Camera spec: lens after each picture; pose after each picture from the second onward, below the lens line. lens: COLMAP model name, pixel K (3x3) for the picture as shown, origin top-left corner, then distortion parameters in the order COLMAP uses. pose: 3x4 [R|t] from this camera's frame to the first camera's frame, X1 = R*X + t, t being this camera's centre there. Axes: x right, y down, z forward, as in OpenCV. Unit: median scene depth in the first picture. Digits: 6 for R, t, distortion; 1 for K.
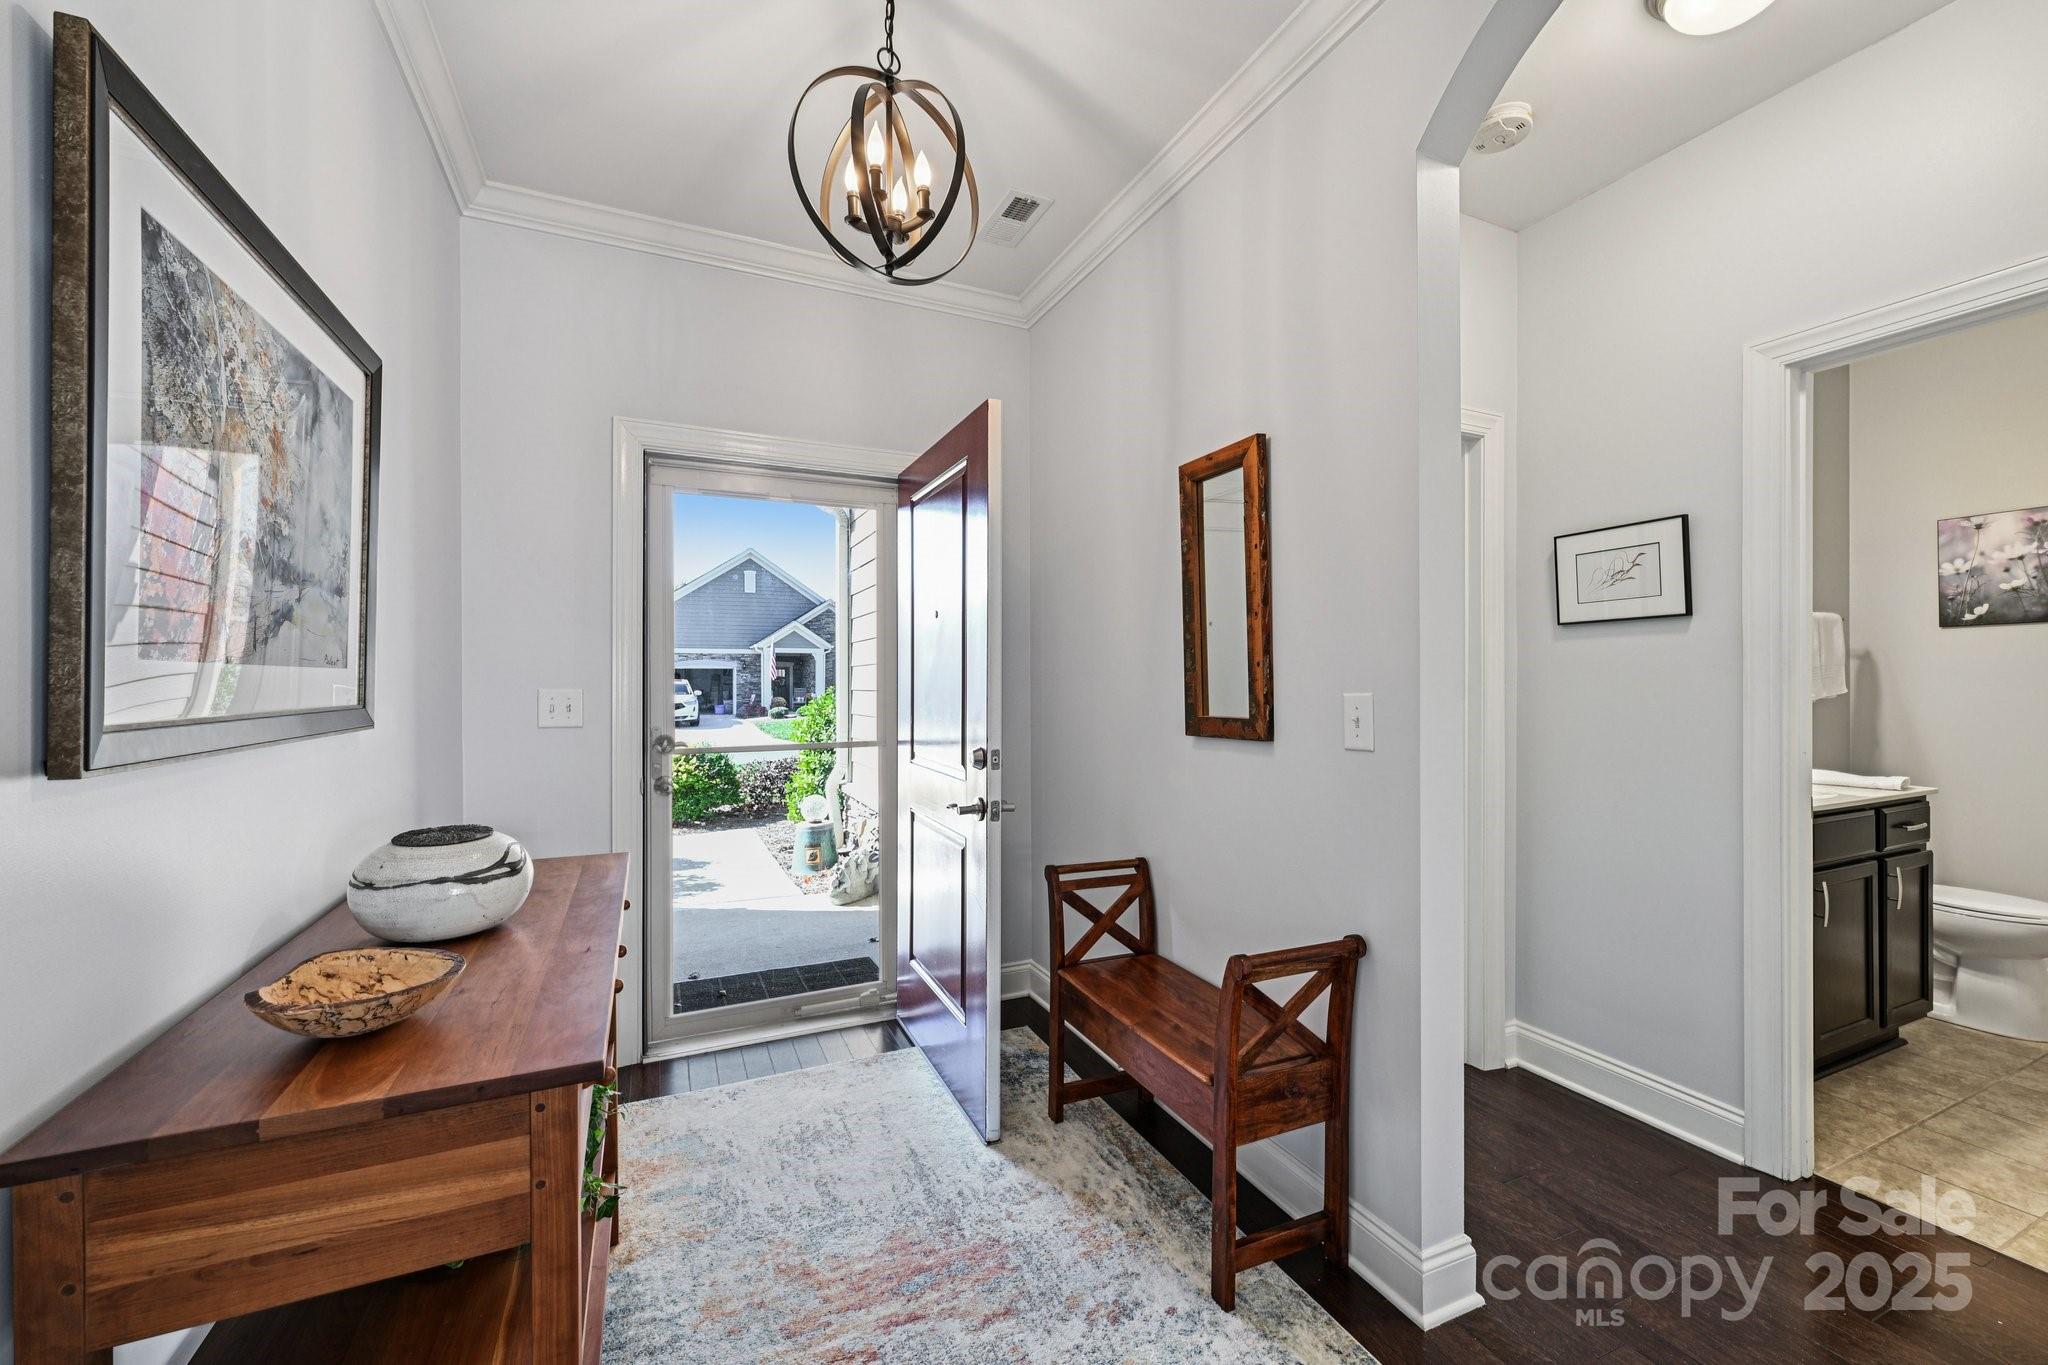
lens RADIAL K [[807.9, 0, 1017.7], [0, 807.9, 682.3], [0, 0, 1]] dist [0.000104, 0.000057]
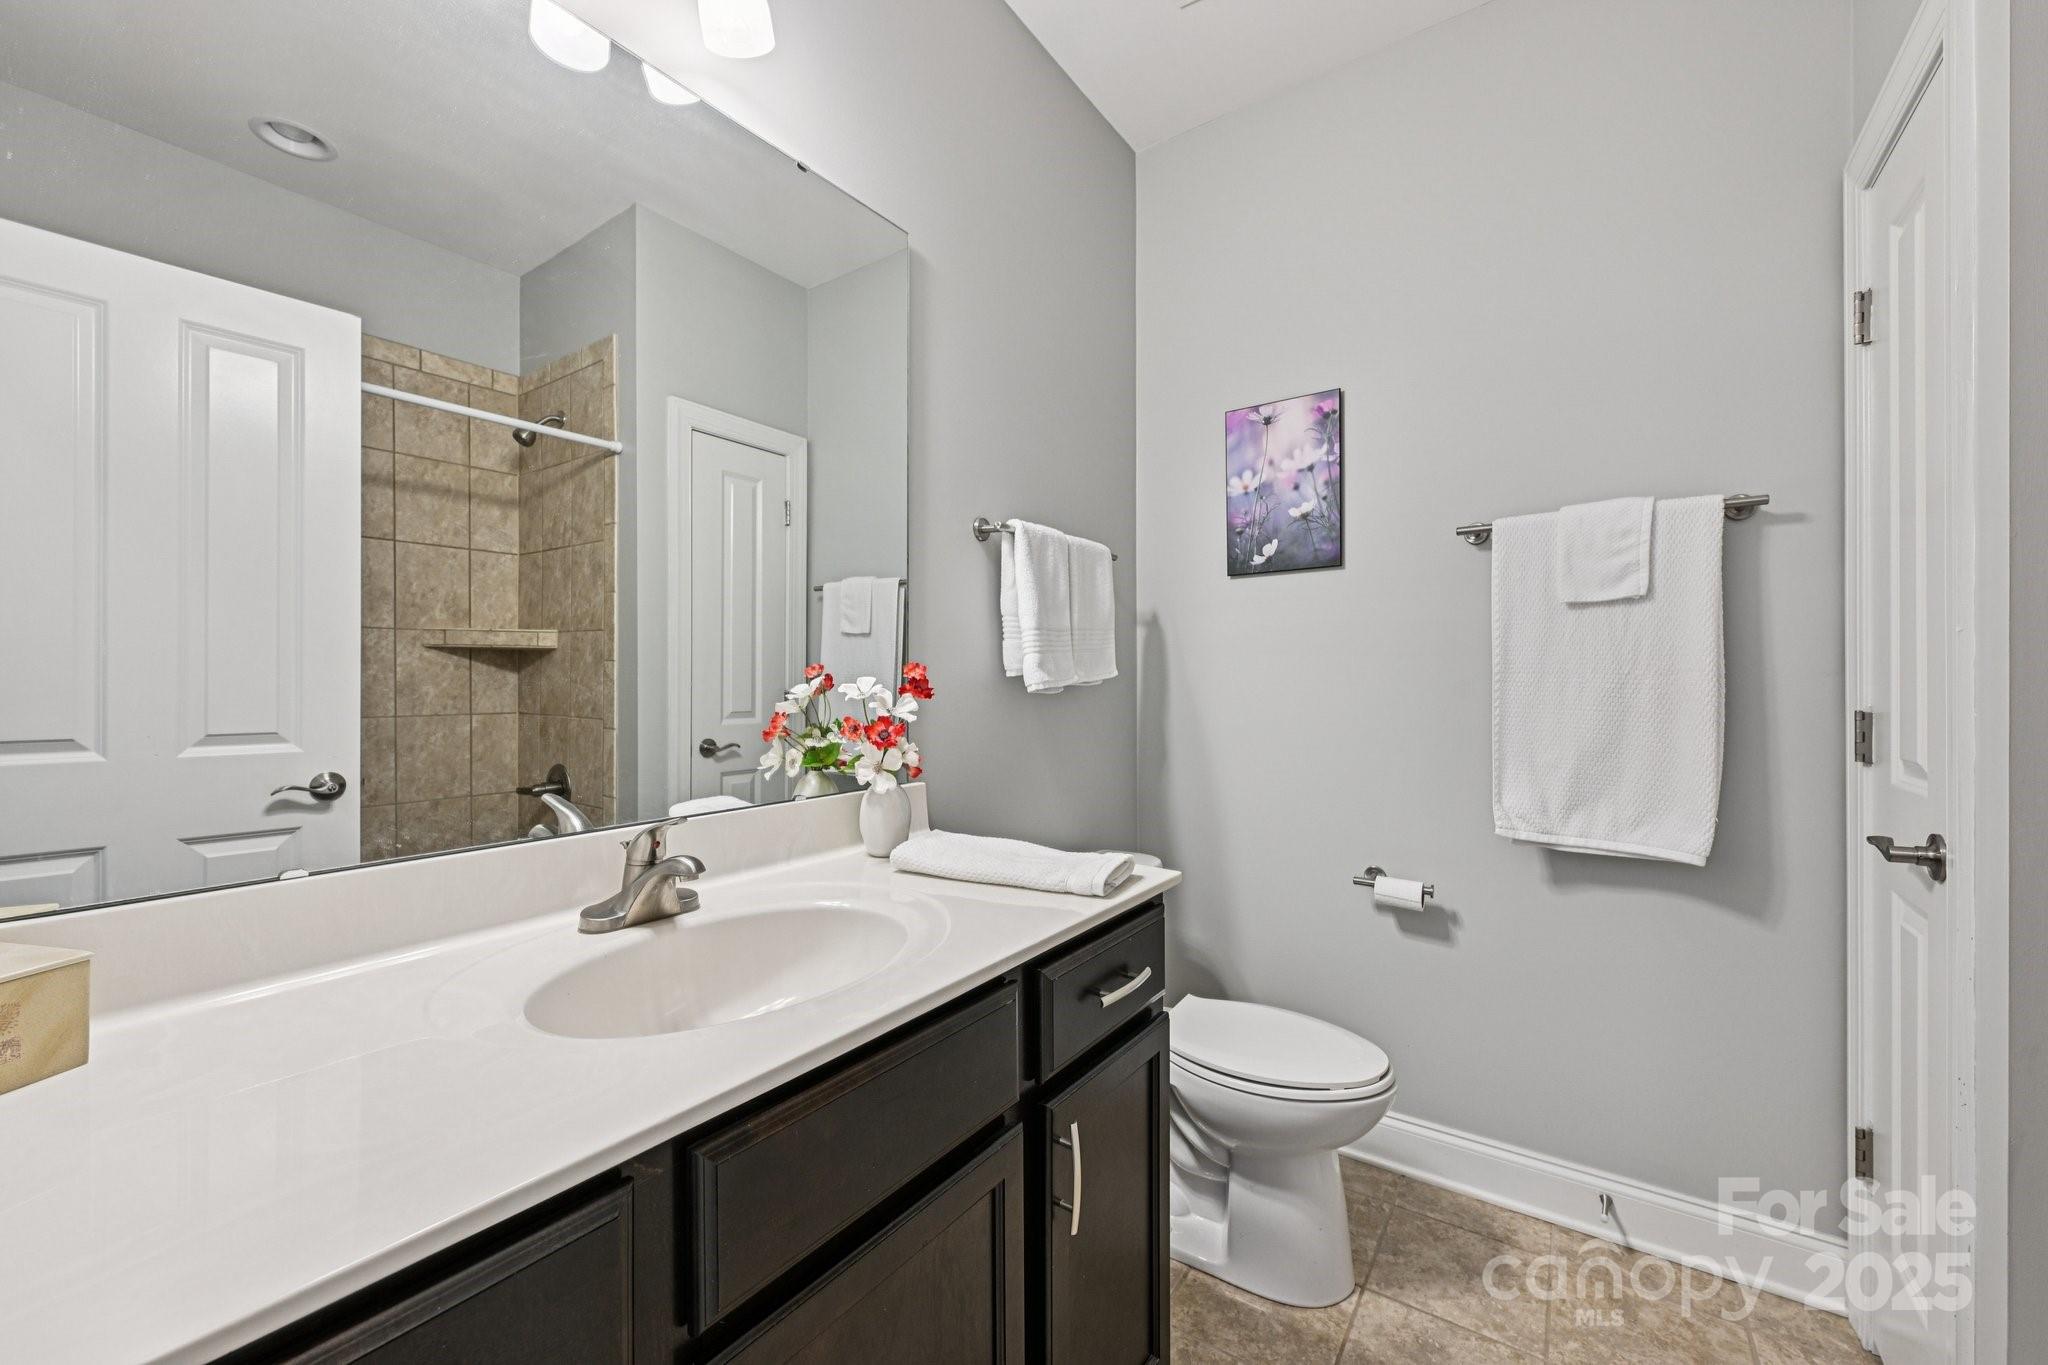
lens RADIAL K [[807.9, 0, 1026.4], [0, 807.9, 685.0], [0, 0, 1]] dist [0.000104, 0.000057]
pose [[0.858644, 0.001944, 0.512568, 0.689844], [-0.000768, 0.999997, -0.002506, 0.021655], [-0.512571, 0.001758, 0.858643, 0.541749]]
